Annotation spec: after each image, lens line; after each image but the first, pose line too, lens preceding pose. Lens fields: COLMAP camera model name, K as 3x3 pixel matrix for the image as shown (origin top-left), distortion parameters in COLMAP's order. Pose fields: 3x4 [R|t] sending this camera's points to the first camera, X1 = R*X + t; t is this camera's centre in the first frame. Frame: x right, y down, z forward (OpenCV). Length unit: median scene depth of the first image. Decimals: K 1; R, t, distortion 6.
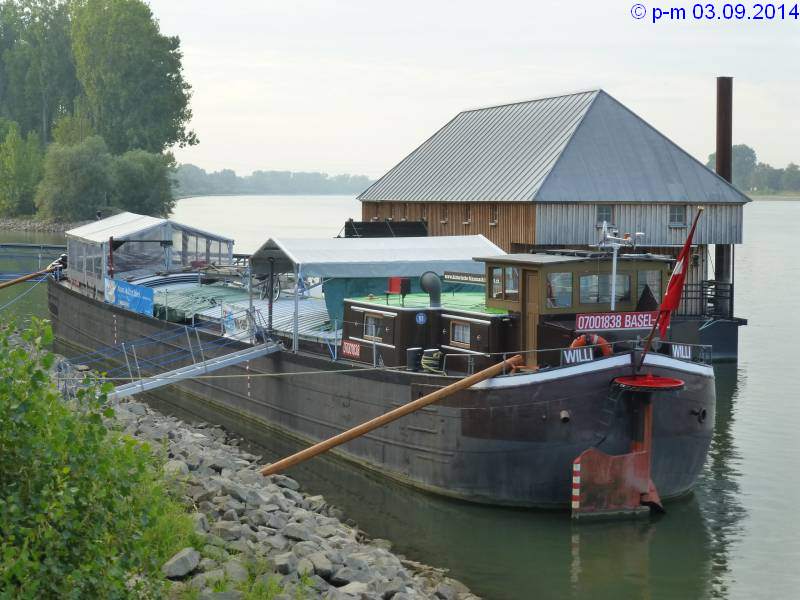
lens RADIAL K [[1612.8, 0, 400.0], [0, 1612.8, 300.0], [0, 0, 1]] dist [0.207978, -3.491896]
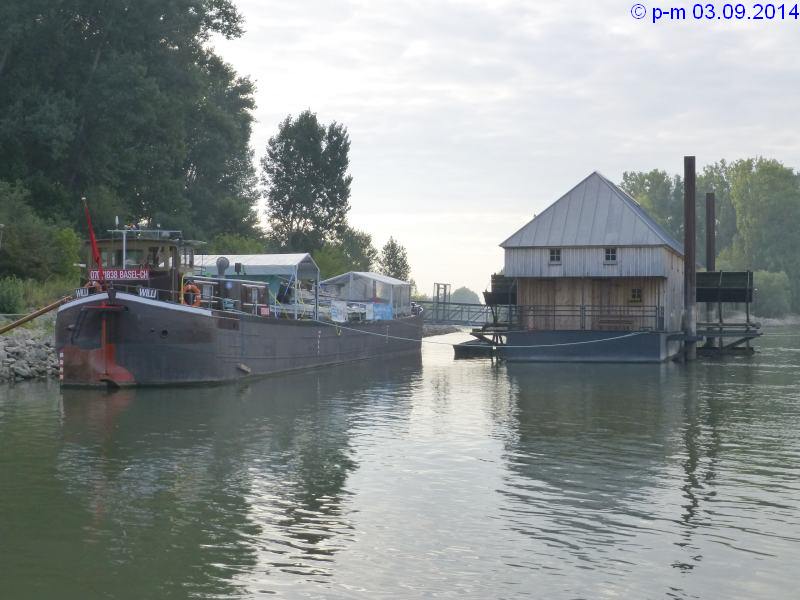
lens RADIAL K [[1117.0, 0, 400.0], [0, 1117.0, 300.0], [0, 0, 1]] dist [-0.081281, 0.097773]
pose [[0.826271, -0.009205, -0.563198, 0.981030], [-0.037087, 0.996808, -0.070703, 0.105040], [0.562051, 0.079307, 0.823292, 0.204896]]
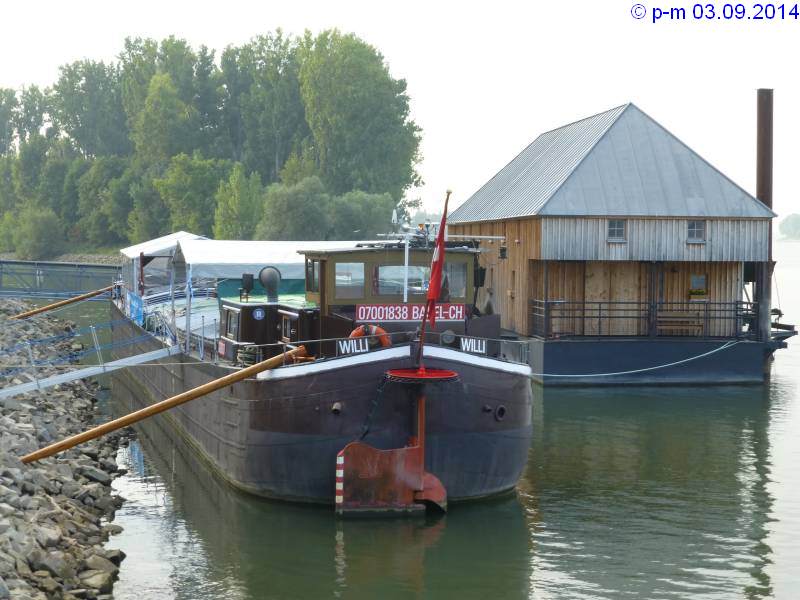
lens RADIAL K [[1612.8, 0, 400.0], [0, 1612.8, 300.0], [0, 0, 1]] dist [0.207978, -3.491896]
pose [[0.985888, 0.008177, -0.167209, 0.279048], [-0.012997, 0.999530, -0.027754, 0.030901], [0.166903, 0.029535, 0.985531, 0.045778]]
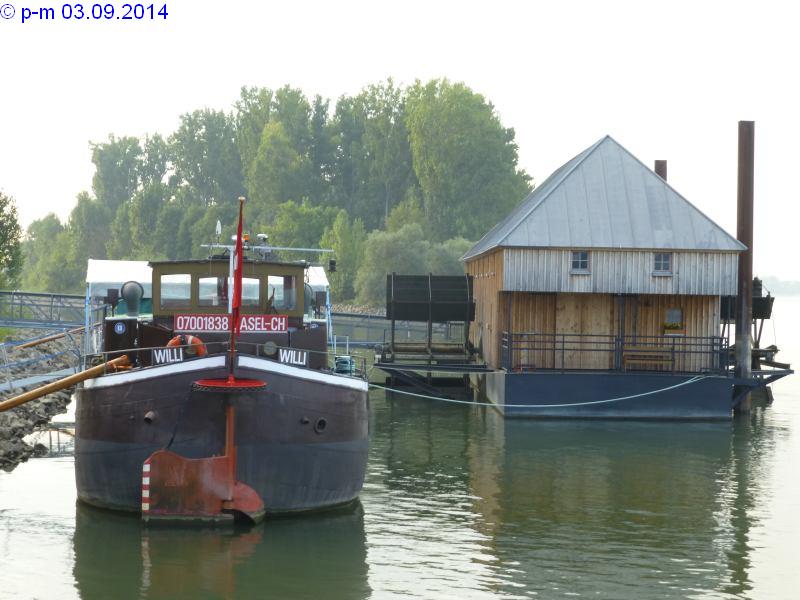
lens RADIAL K [[1612.8, 0, 400.0], [0, 1612.8, 300.0], [0, 0, 1]] dist [0.207978, -3.491896]
pose [[0.968140, 0.012980, -0.250075, 0.455670], [-0.028351, 0.997916, -0.057963, 0.049875], [0.248801, 0.063206, 0.966490, 0.083338]]
